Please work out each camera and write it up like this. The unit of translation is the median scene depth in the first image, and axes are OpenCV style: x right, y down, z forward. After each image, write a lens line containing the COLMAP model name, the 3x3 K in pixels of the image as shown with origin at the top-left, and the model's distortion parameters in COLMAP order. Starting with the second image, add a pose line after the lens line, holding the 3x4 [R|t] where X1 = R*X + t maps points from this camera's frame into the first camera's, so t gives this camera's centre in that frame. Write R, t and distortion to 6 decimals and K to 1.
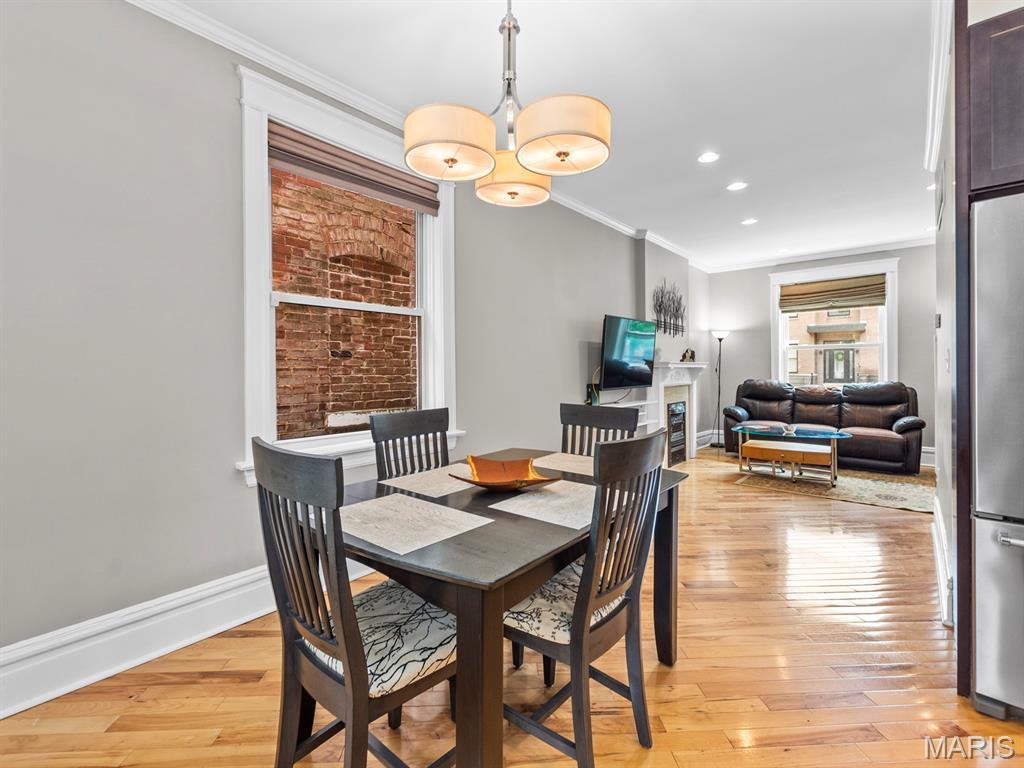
lens RADIAL K [[457.7, 0, 515.2], [0, 457.7, 377.6], [0, 0, 1]] dist [-0.002409, -0.000237]
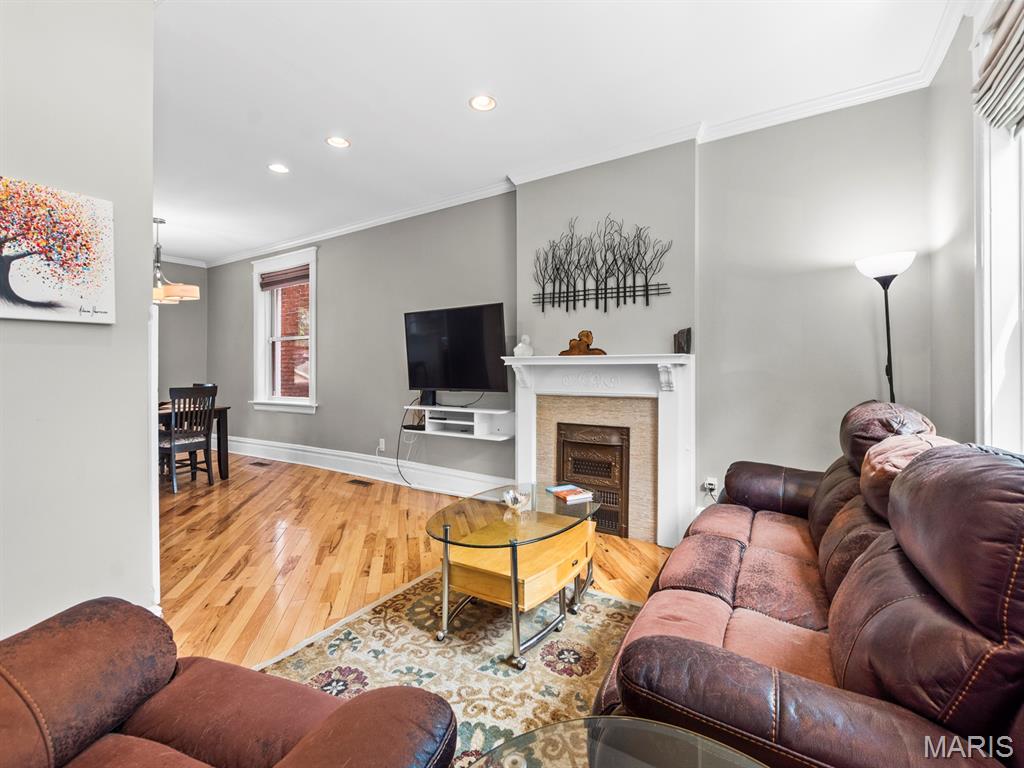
lens RADIAL K [[457.7, 0, 515.2], [0, 457.7, 377.6], [0, 0, 1]] dist [-0.002409, -0.000237]
pose [[0.150442, 0.018980, -0.988437, 0.856136], [-0.012714, 0.999770, 0.017263, -0.014935], [0.988537, 0.009970, 0.150649, 0.773934]]
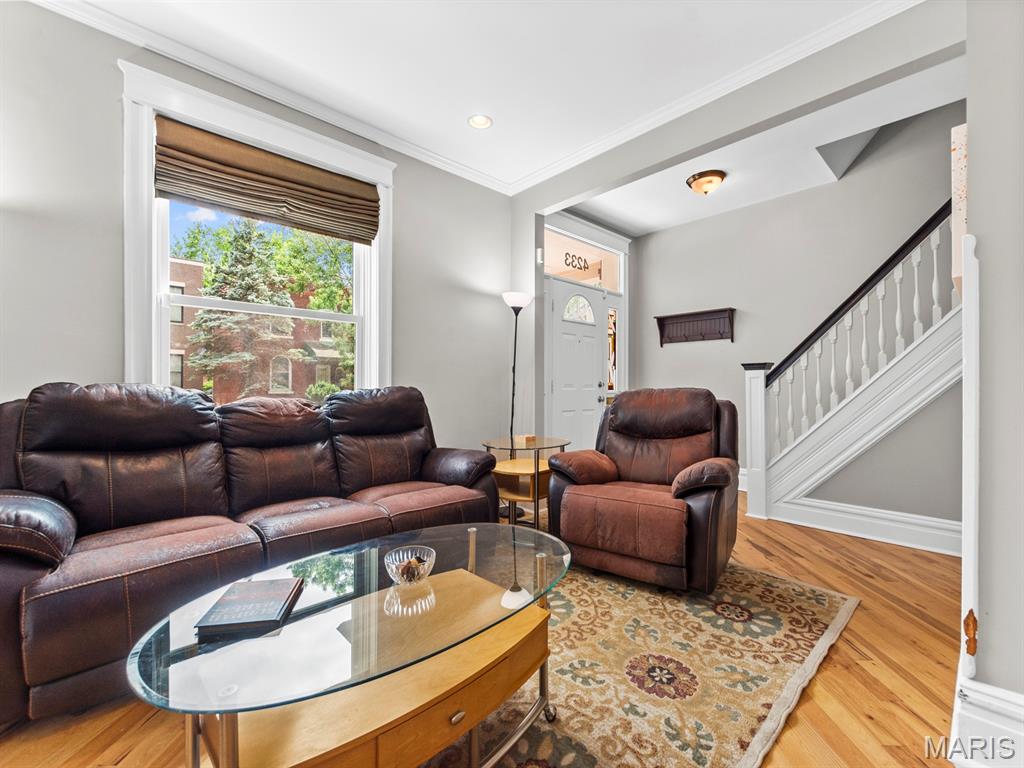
lens RADIAL K [[457.7, 0, 515.2], [0, 457.7, 377.6], [0, 0, 1]] dist [-0.002409, -0.000237]
pose [[0.096406, 0.024717, 0.995035, 0.291558], [0.009742, 0.999620, -0.025775, 0.012511], [-0.995294, 0.012178, 0.096129, 0.765561]]
